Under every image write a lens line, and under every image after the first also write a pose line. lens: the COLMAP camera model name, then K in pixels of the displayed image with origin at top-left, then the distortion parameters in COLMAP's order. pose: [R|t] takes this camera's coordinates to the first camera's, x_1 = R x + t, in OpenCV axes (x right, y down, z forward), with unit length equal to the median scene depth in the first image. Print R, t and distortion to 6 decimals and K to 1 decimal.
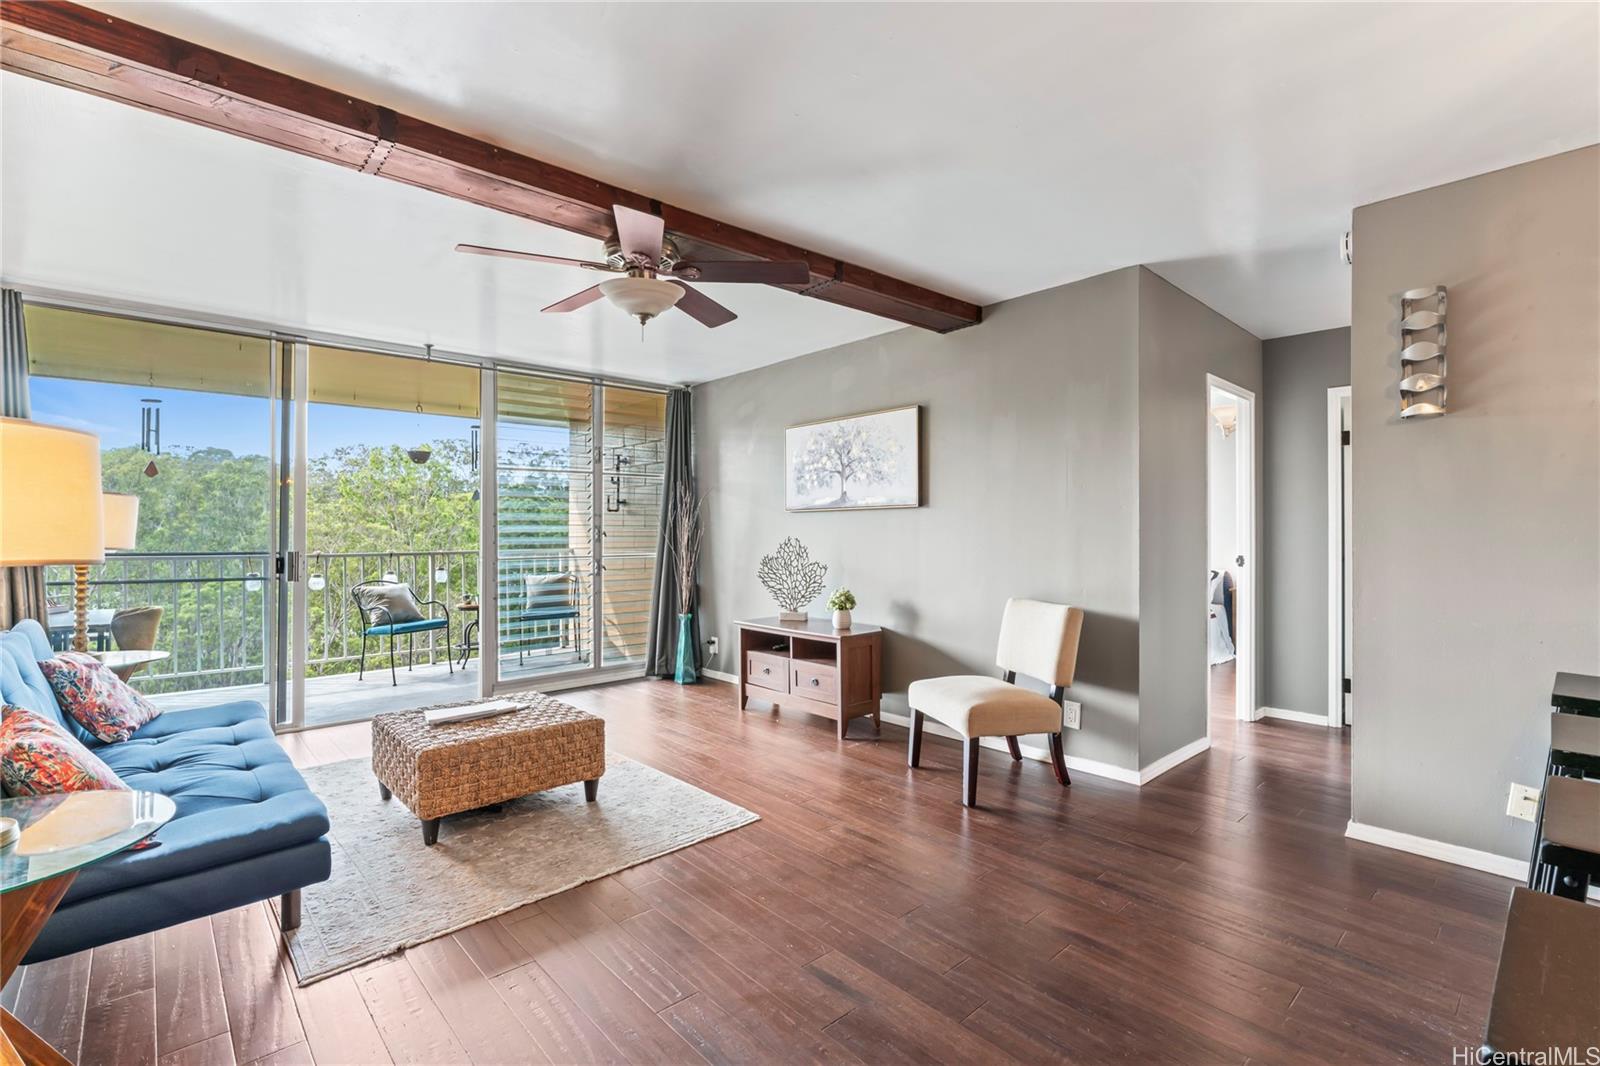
lens RADIAL K [[719.7, 0, 800.0], [0, 719.7, 533.0], [0, 0, 1]] dist [-0.001390, -0.000185]
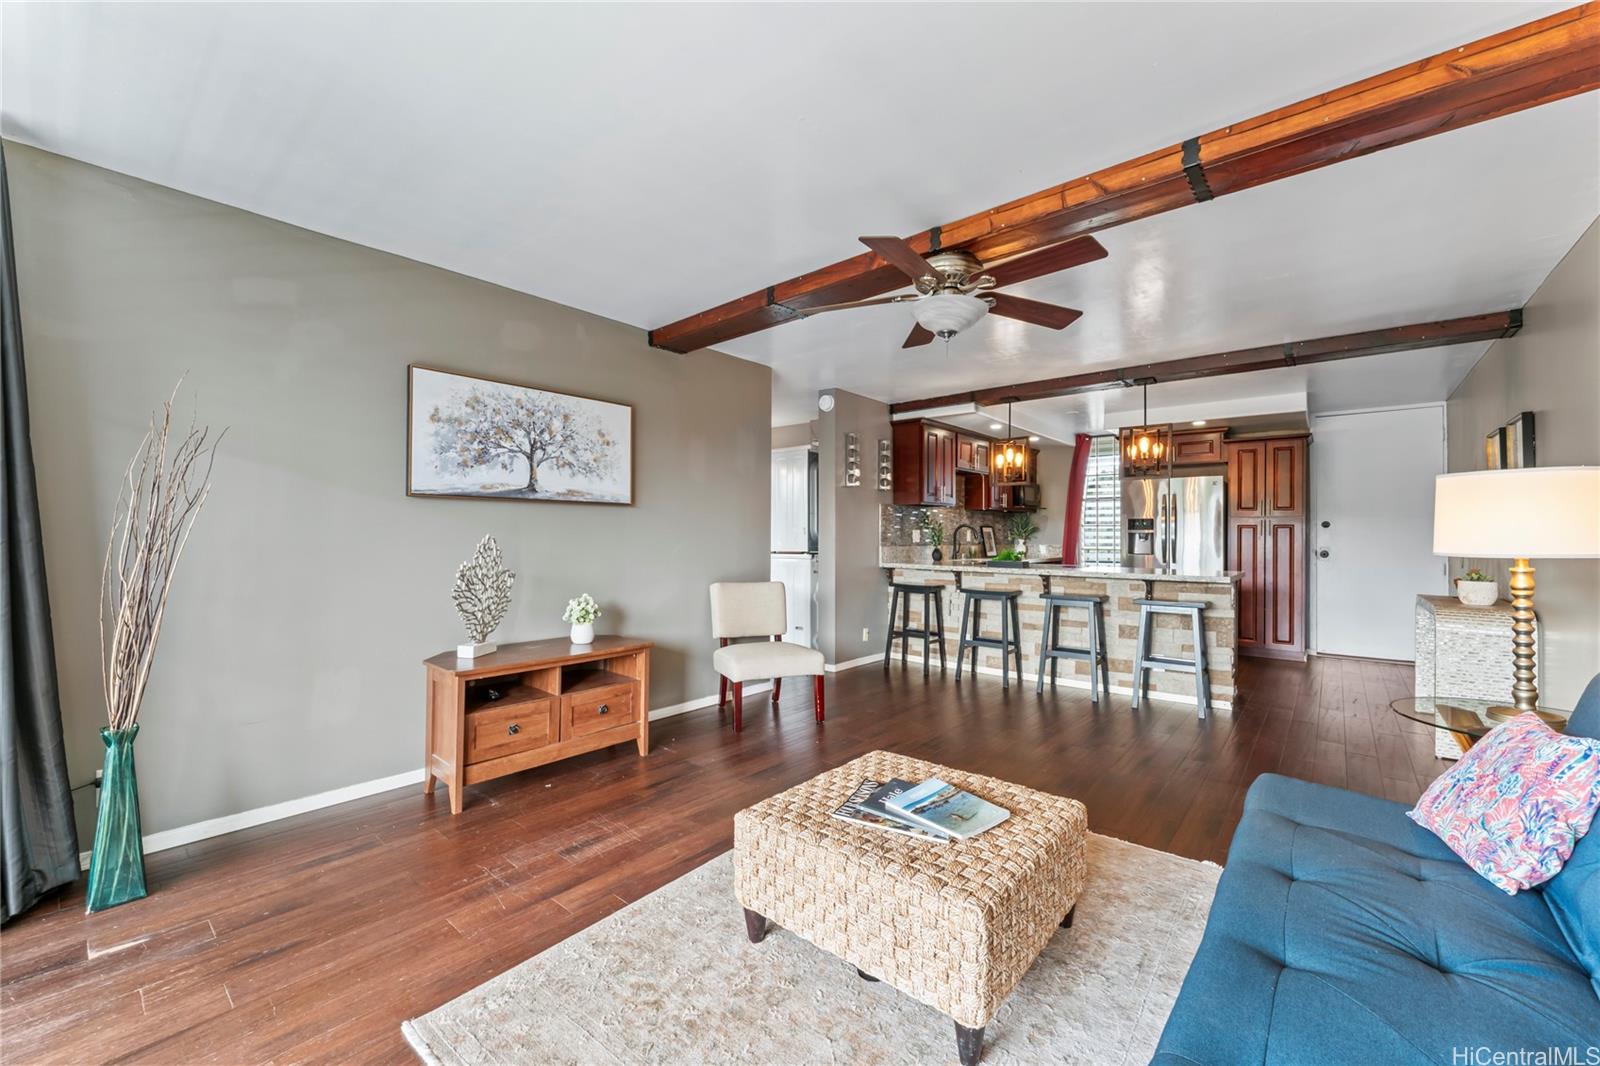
lens RADIAL K [[641.4, 0, 800.0], [0, 641.4, 533.0], [0, 0, 1]] dist [-0.000214, 0.000002]
pose [[-0.131360, 0.008679, 0.991297, -0.687929], [0.001241, 0.999962, -0.008590, 0.009072], [-0.991334, 0.000102, -0.131366, 0.803148]]
